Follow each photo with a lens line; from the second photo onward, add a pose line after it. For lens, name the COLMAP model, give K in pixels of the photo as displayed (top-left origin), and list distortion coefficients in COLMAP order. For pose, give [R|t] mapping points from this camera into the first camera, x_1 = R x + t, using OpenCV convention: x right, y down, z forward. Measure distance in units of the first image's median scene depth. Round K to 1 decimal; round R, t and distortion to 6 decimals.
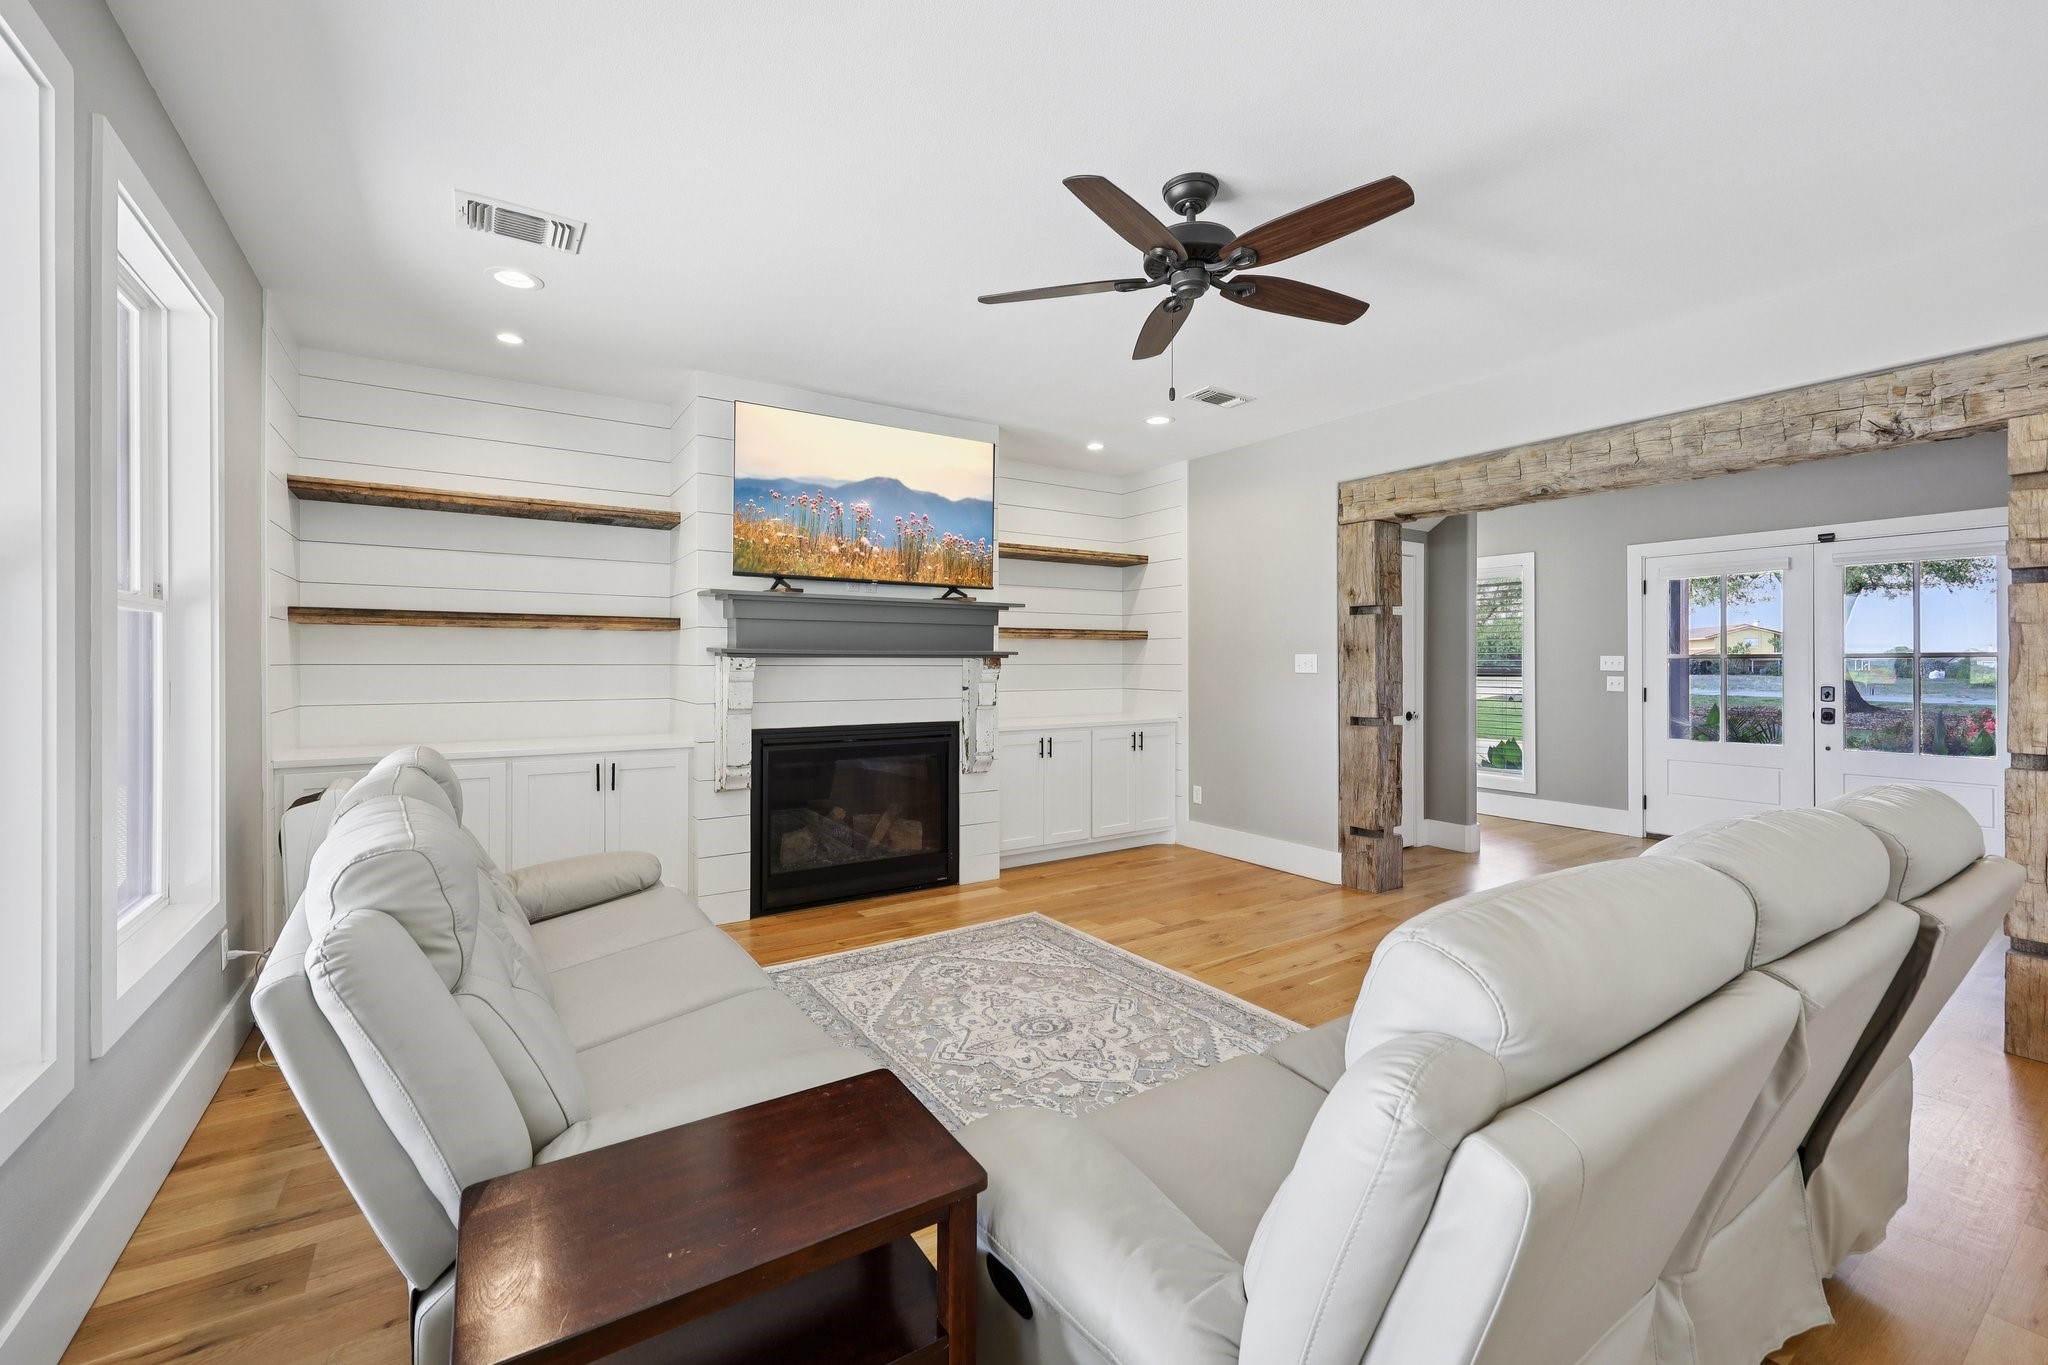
lens RADIAL K [[830.3, 0, 1029.8], [0, 830.3, 664.1], [0, 0, 1]] dist [0.001864, -0.000001]
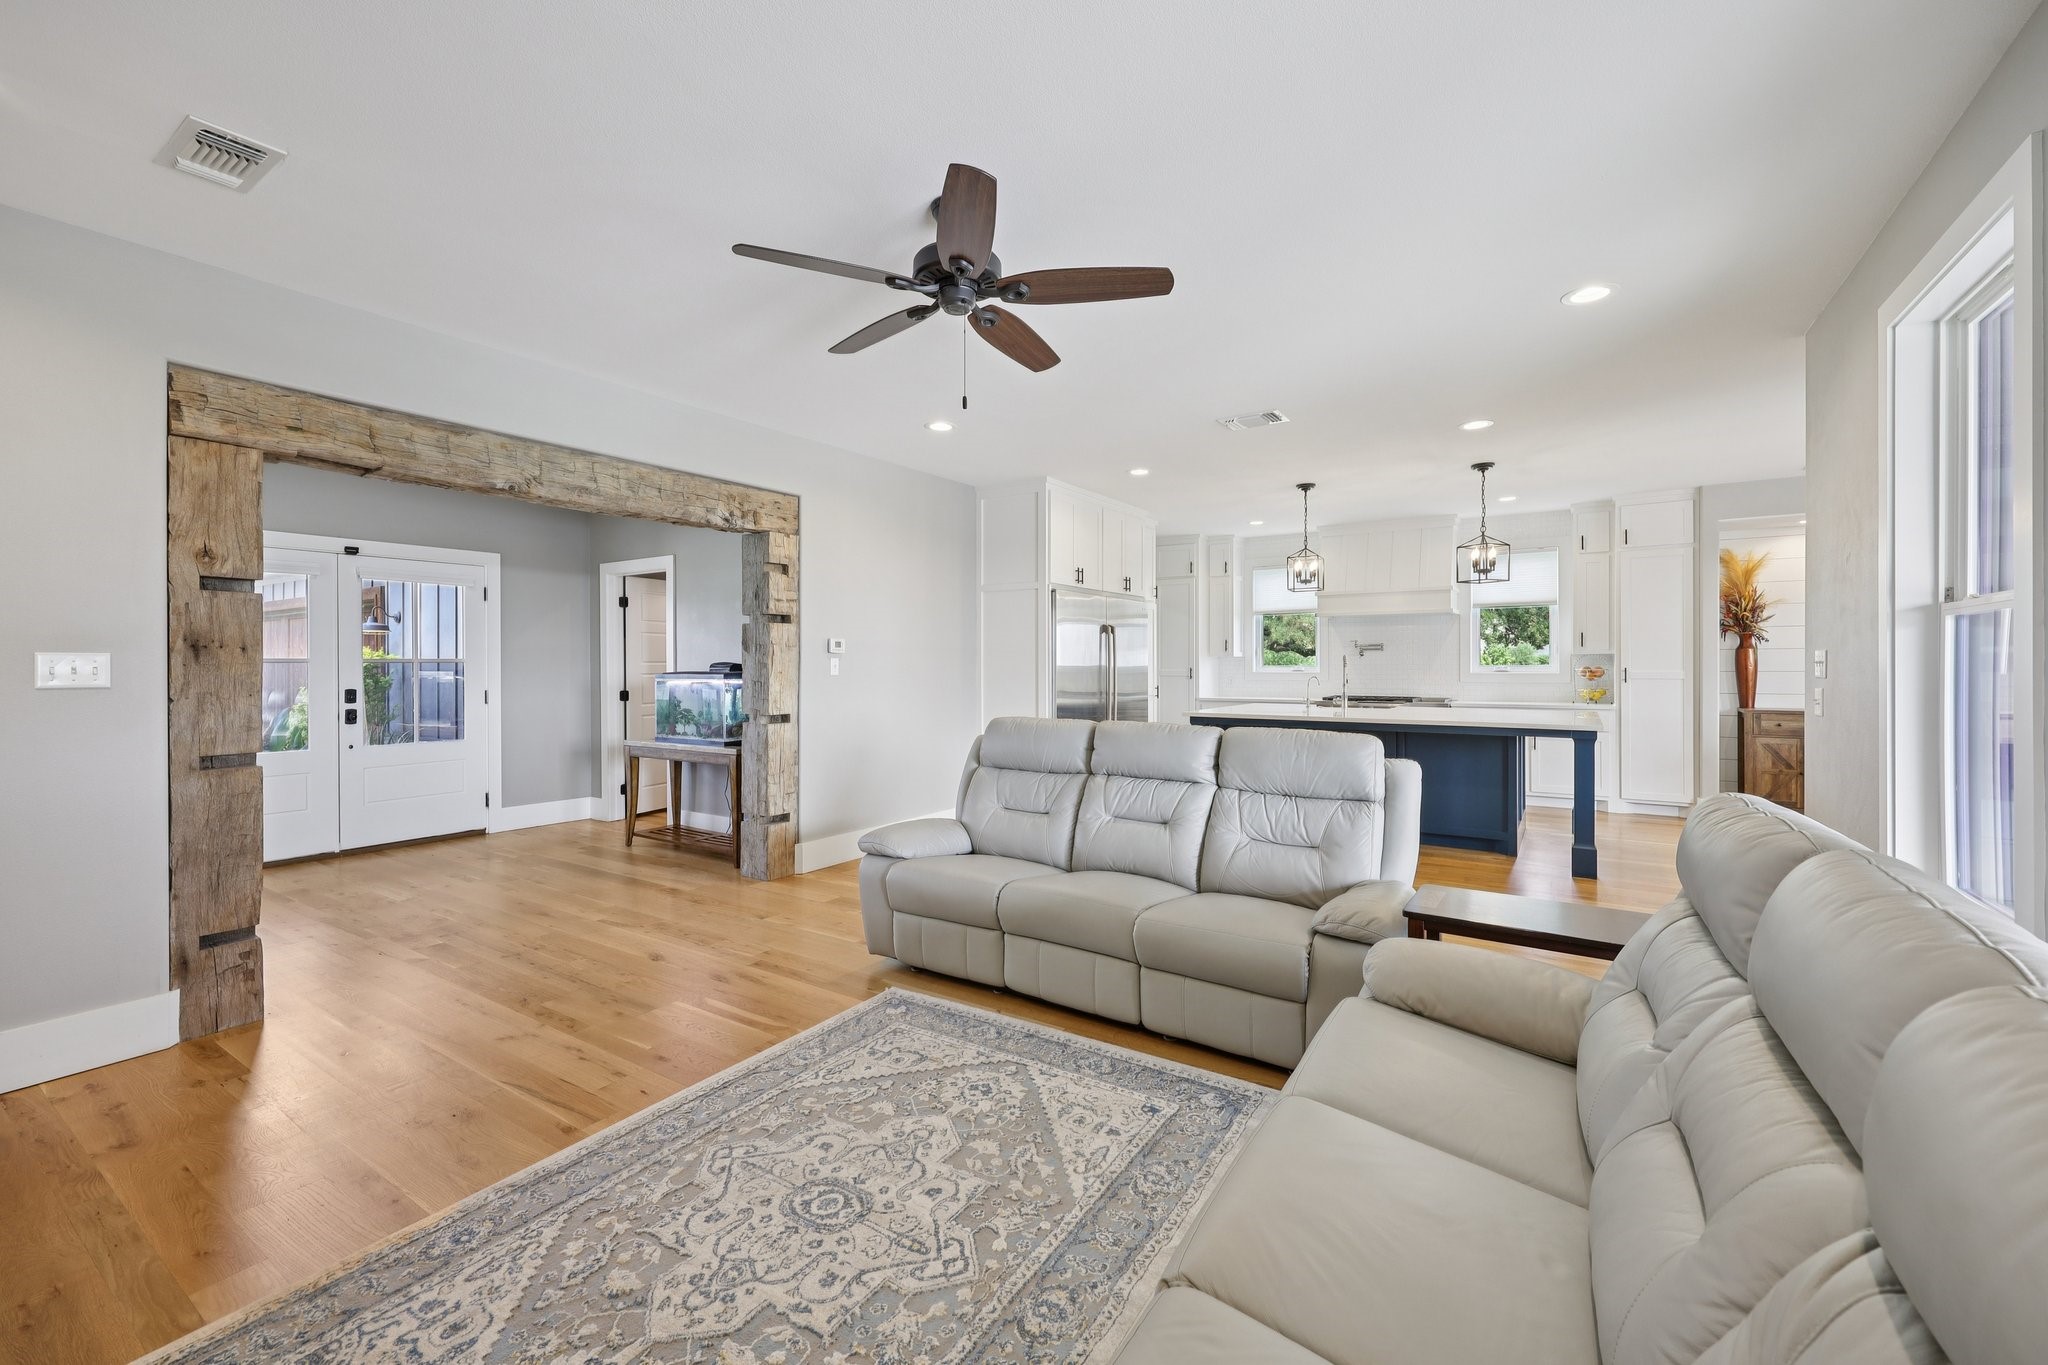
lens RADIAL K [[830.3, 0, 1024.8], [0, 830.3, 670.5], [0, 0, 1]] dist [0.001864, -0.000001]
pose [[-0.381844, -0.005807, 0.924209, -0.565508], [0.005772, 0.999946, 0.008668, -0.002489], [-0.924209, 0.008645, -0.381790, 0.934445]]
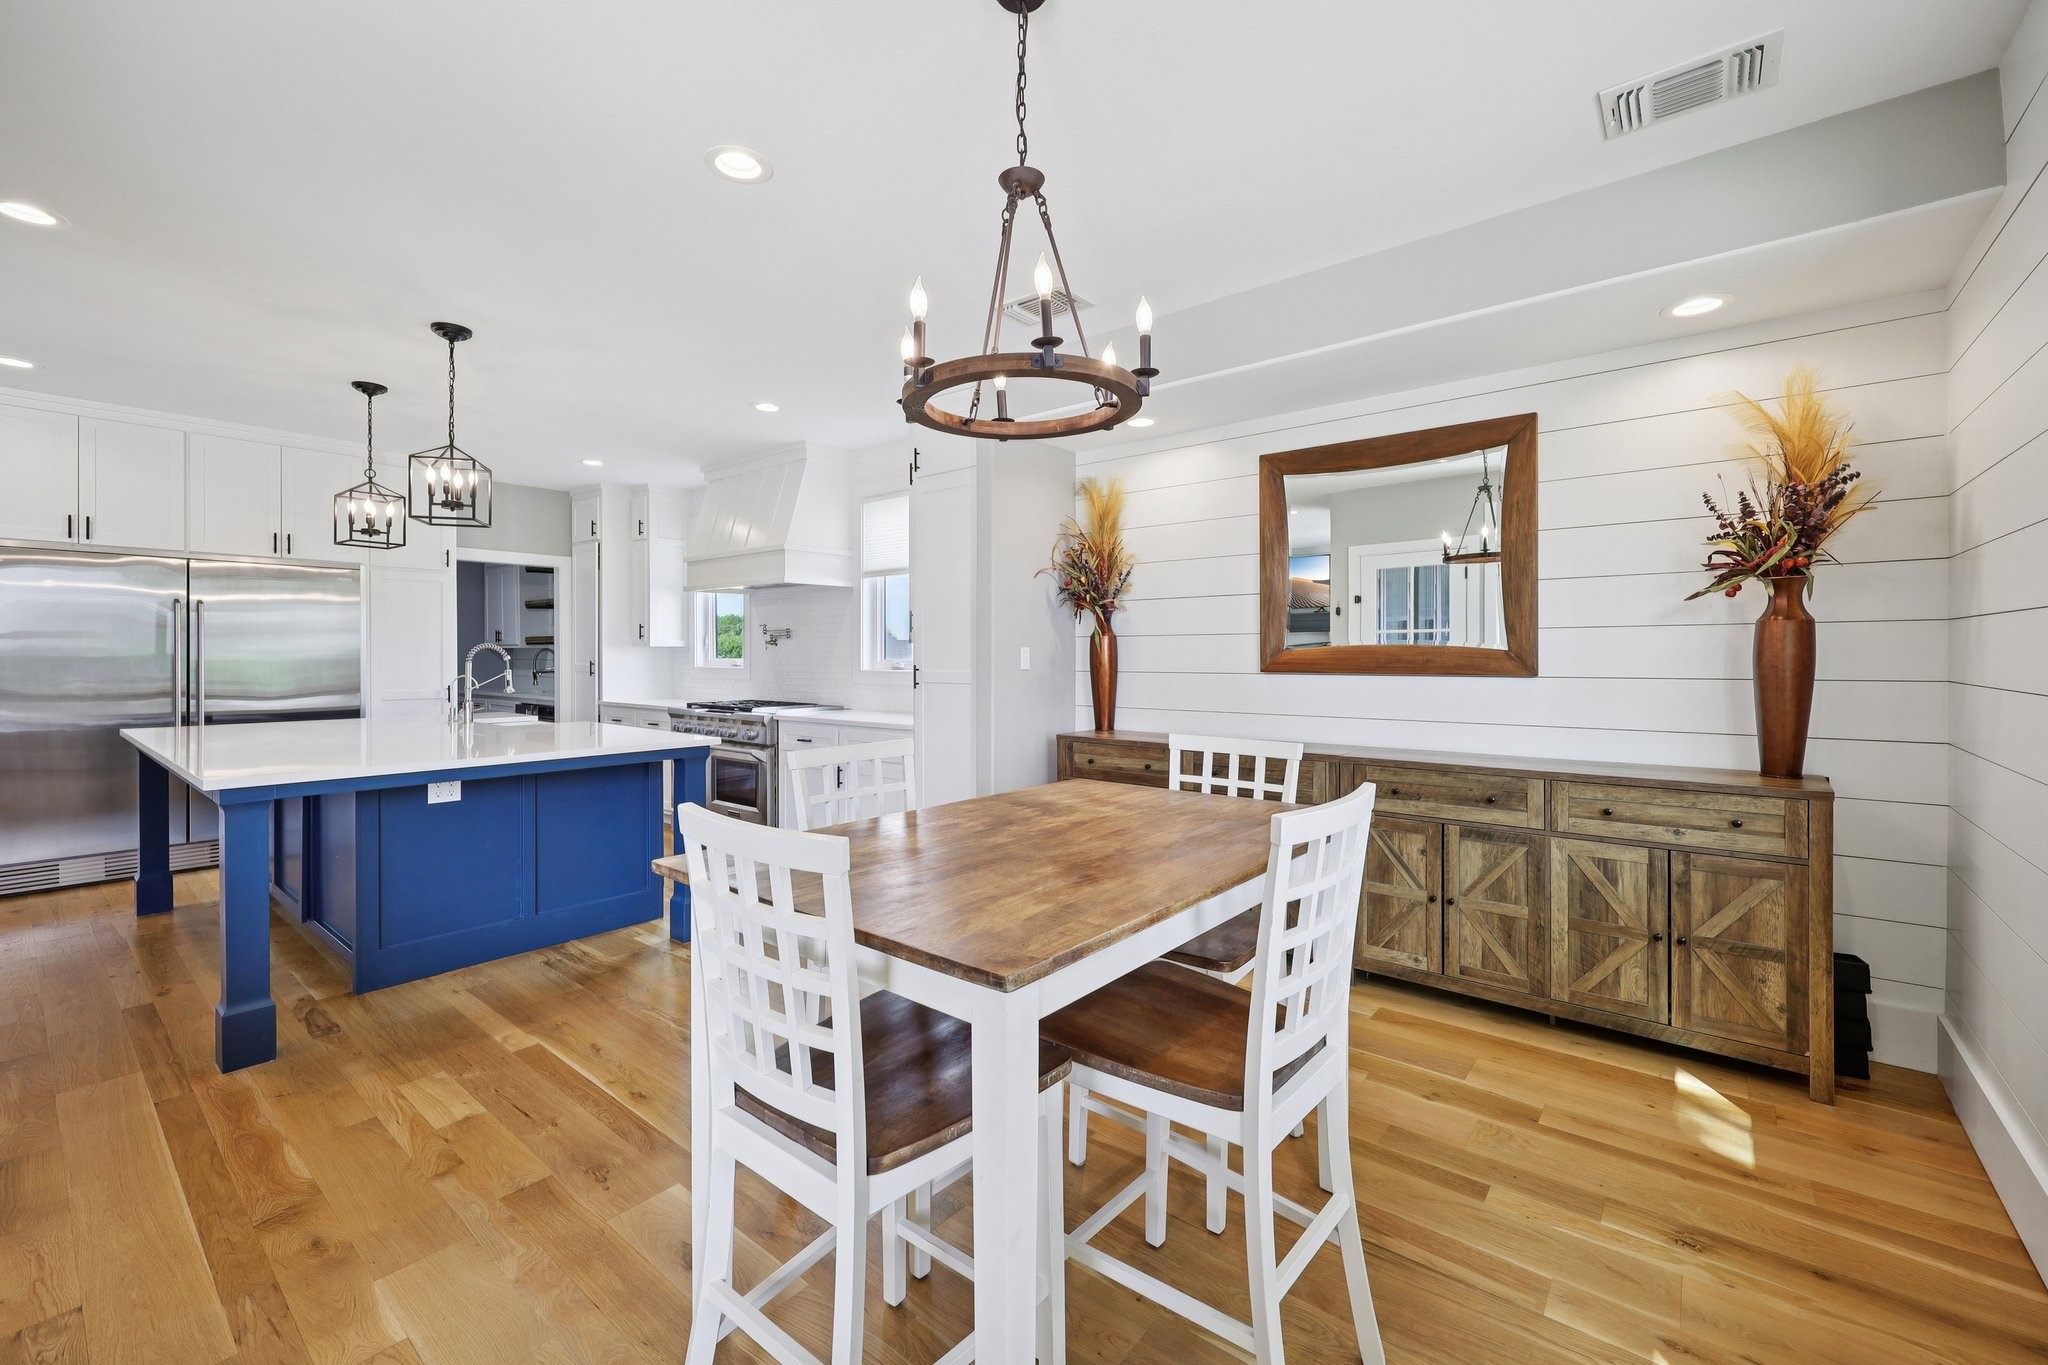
lens RADIAL K [[830.3, 0, 1028.3], [0, 830.3, 667.7], [0, 0, 1]] dist [0.001864, -0.000001]
pose [[-0.286523, -0.015412, 0.957949, -0.551492], [0.003812, 0.999844, 0.017226, -0.000764], [-0.958066, 0.008588, -0.286420, -0.986365]]
